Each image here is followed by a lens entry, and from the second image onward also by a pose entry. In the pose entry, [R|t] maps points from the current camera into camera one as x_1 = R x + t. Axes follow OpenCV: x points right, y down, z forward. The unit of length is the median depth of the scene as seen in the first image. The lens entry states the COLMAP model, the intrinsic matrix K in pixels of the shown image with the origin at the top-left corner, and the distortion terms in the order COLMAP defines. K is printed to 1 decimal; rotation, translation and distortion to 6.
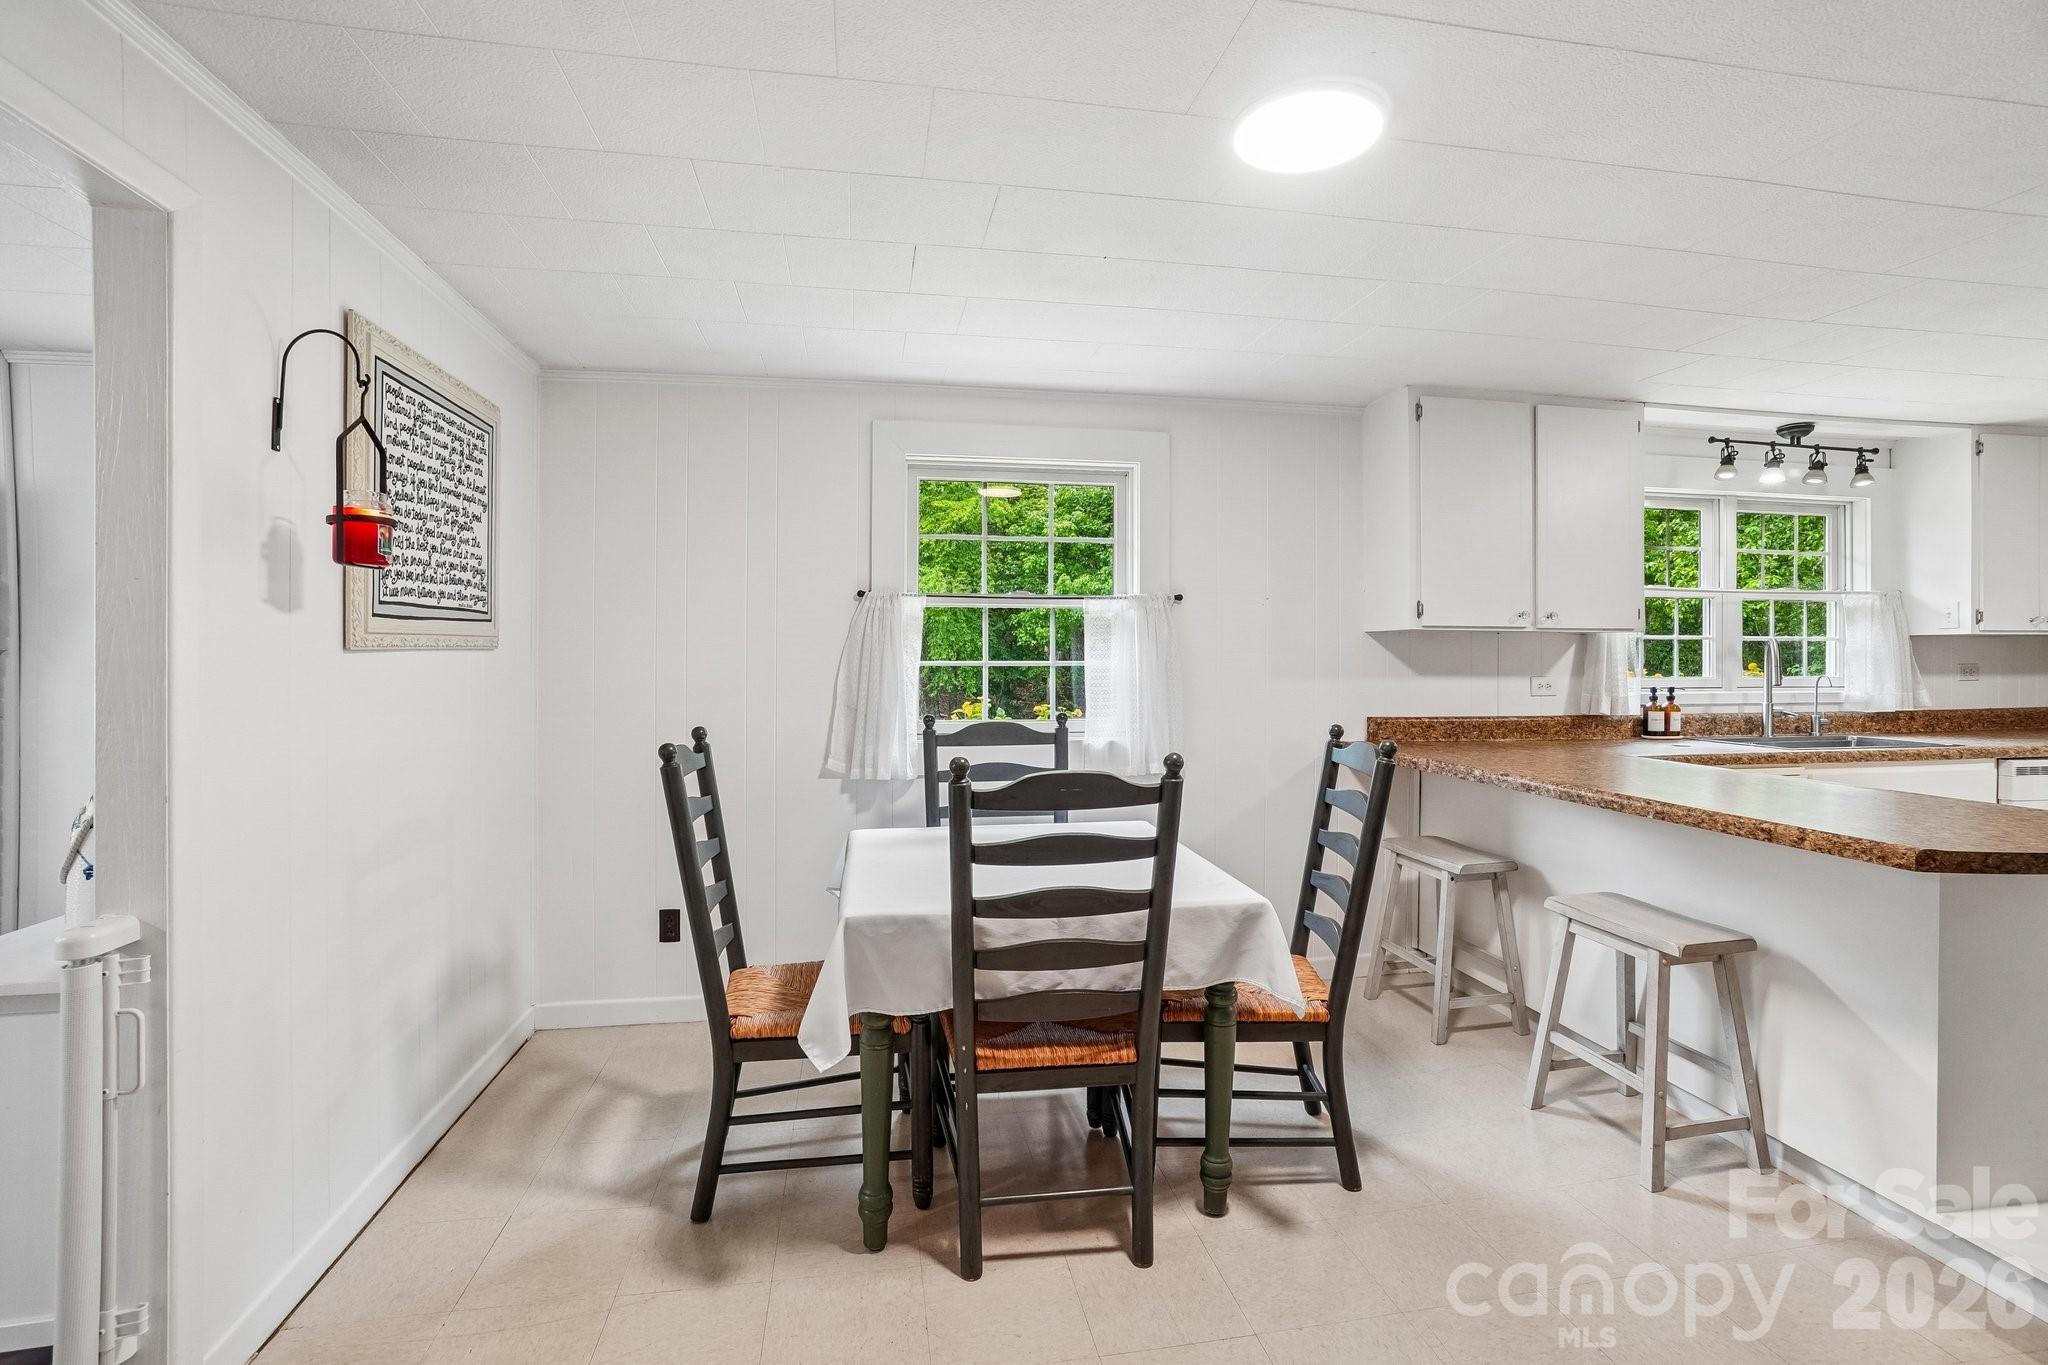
lens RADIAL K [[904.9, 0, 1018.6], [0, 904.9, 657.6], [0, 0, 1]] dist [-0.067186, 0.025288]
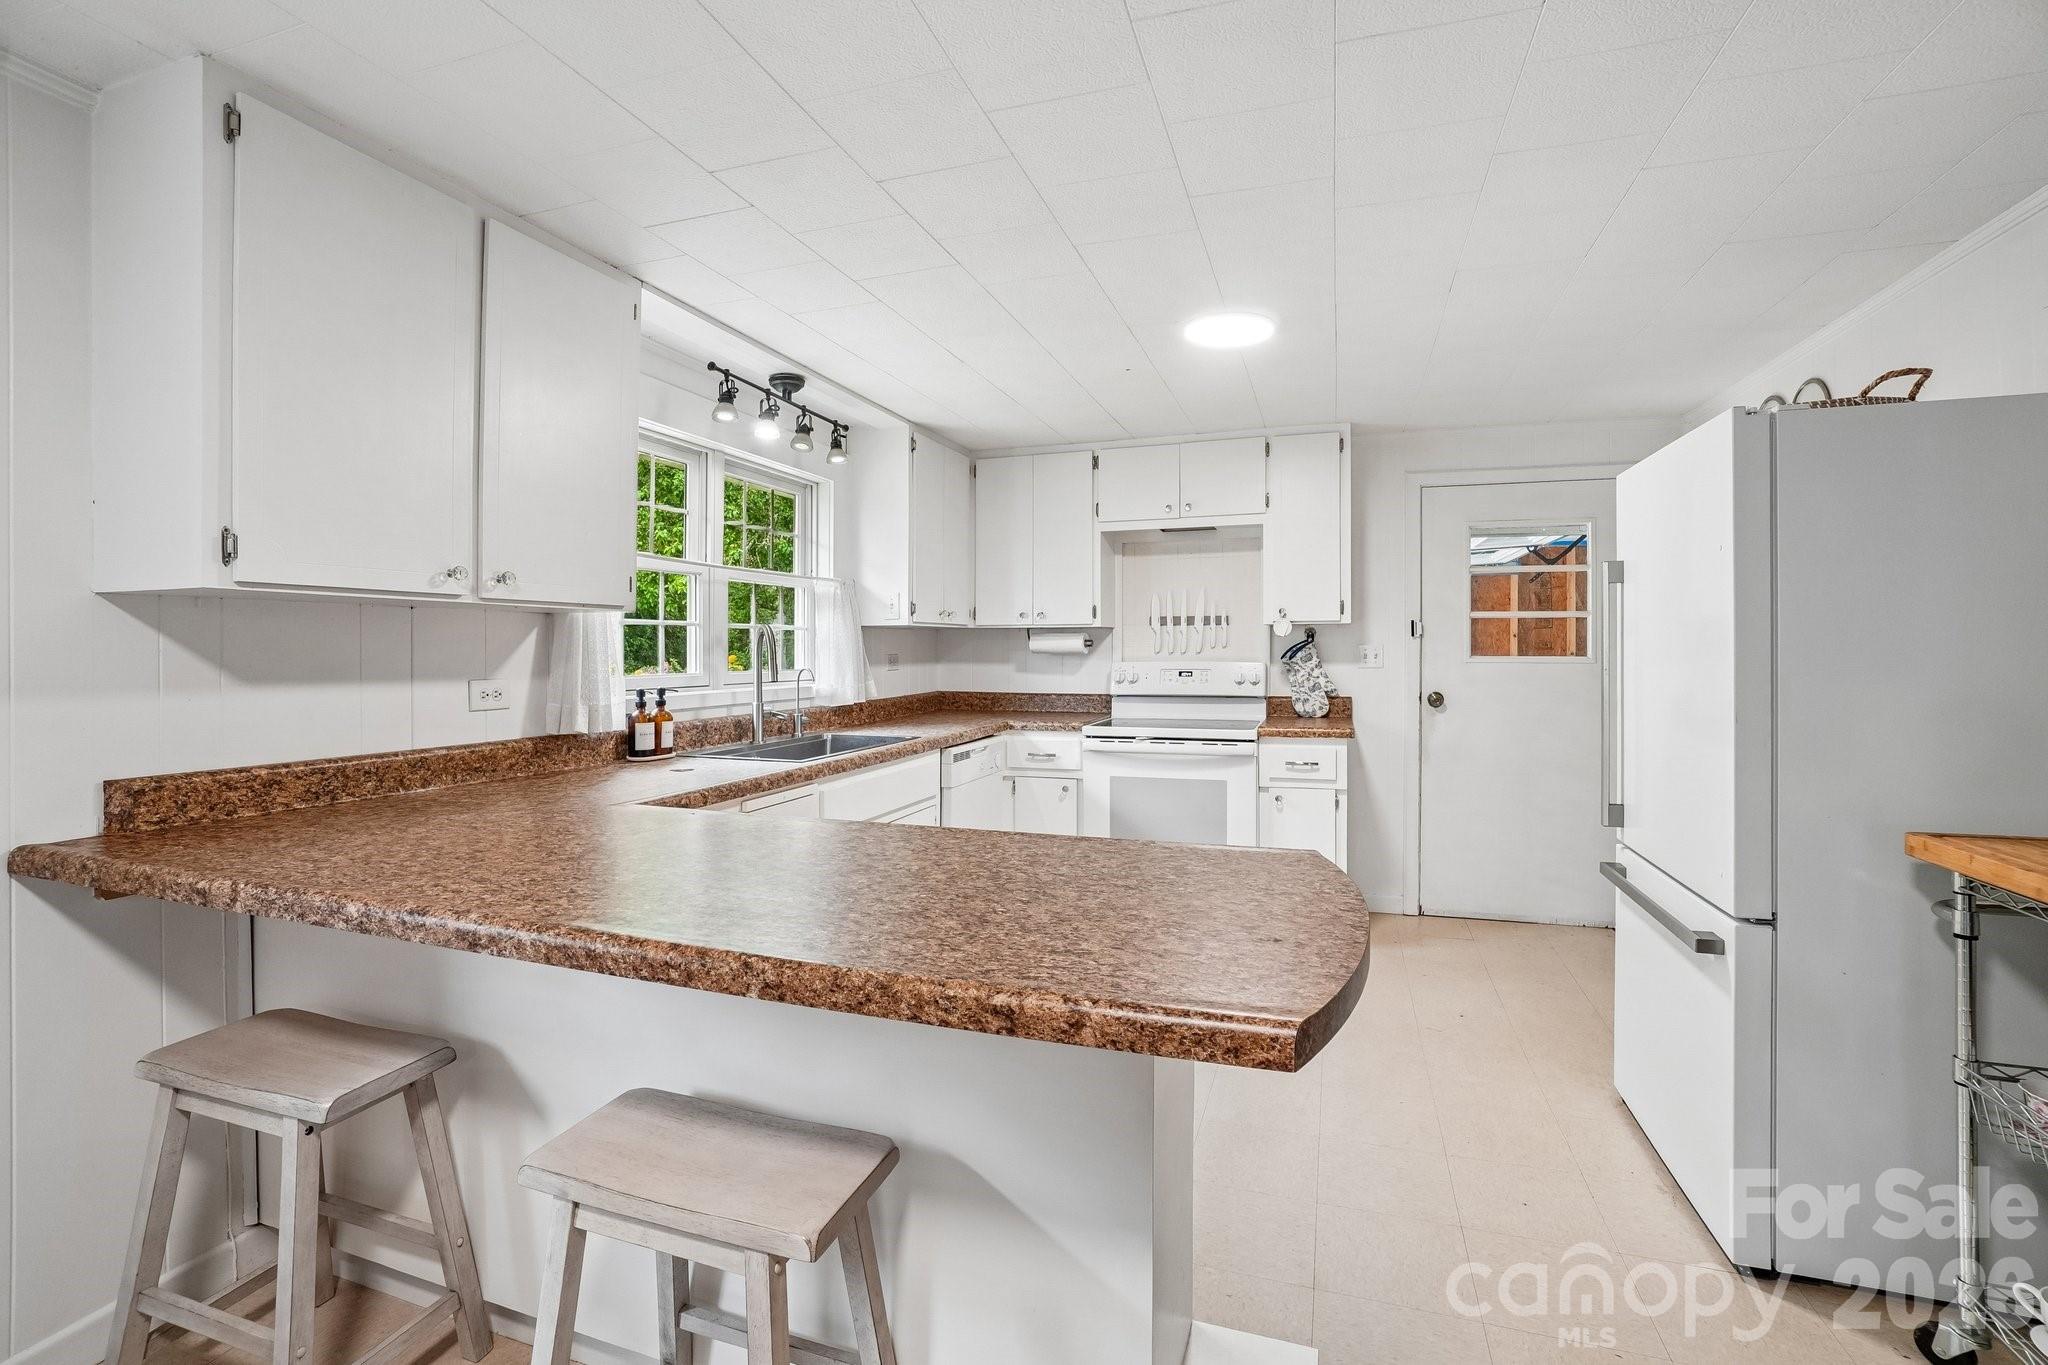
lens RADIAL K [[904.9, 0, 1018.6], [0, 904.9, 657.6], [0, 0, 1]] dist [-0.067186, 0.025288]
pose [[0.468741, -0.009719, 0.883282, 0.216817], [0.000430, 0.999942, 0.010774, -0.000495], [-0.883335, -0.004670, 0.468718, 0.380350]]
